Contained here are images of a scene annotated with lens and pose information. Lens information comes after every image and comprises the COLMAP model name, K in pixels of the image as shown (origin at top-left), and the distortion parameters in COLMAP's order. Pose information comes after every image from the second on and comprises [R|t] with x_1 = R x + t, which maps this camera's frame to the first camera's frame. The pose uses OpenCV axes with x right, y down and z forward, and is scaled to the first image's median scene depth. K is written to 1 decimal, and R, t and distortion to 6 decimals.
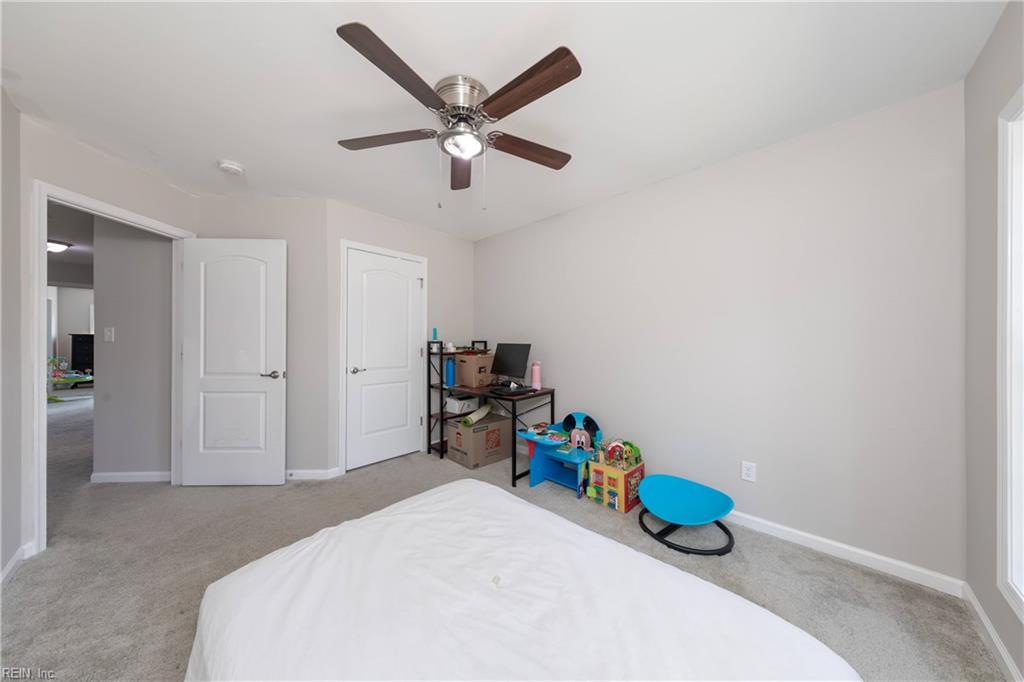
lens RADIAL K [[330.4, 0, 508.9], [0, 330.4, 339.6], [0, 0, 1]] dist [0.001729, 0.000229]
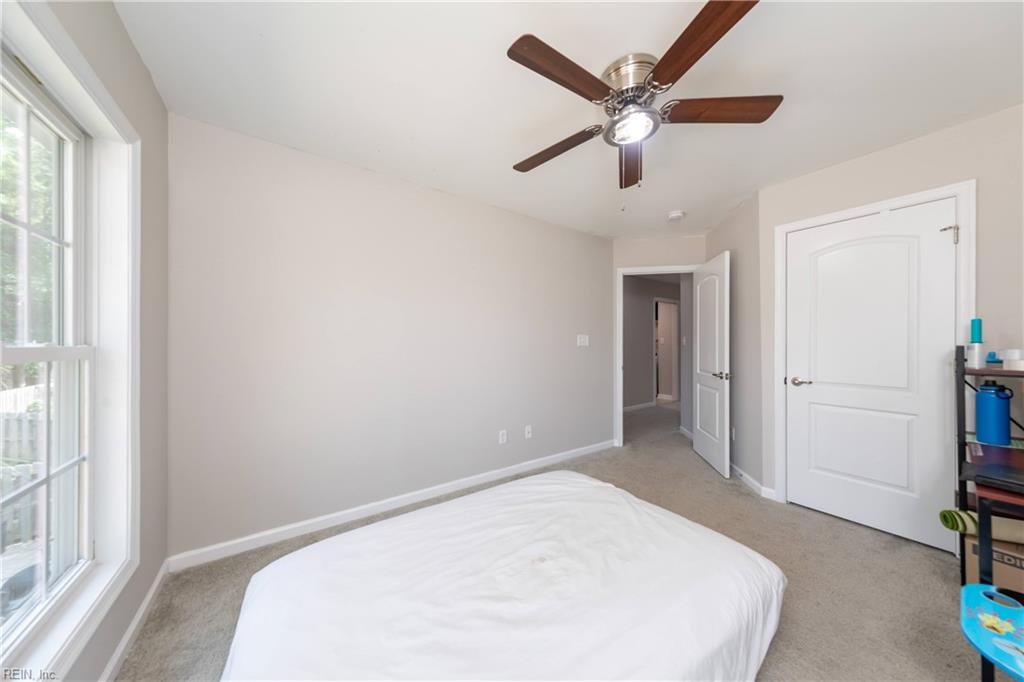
lens RADIAL K [[330.4, 0, 515.8], [0, 330.4, 340.6], [0, 0, 1]] dist [0.001729, 0.000229]
pose [[-0.216980, -0.013531, -0.976082, 0.502927], [-0.002059, 0.999908, -0.013404, 0.006036], [0.976174, -0.000899, -0.216988, 0.546693]]
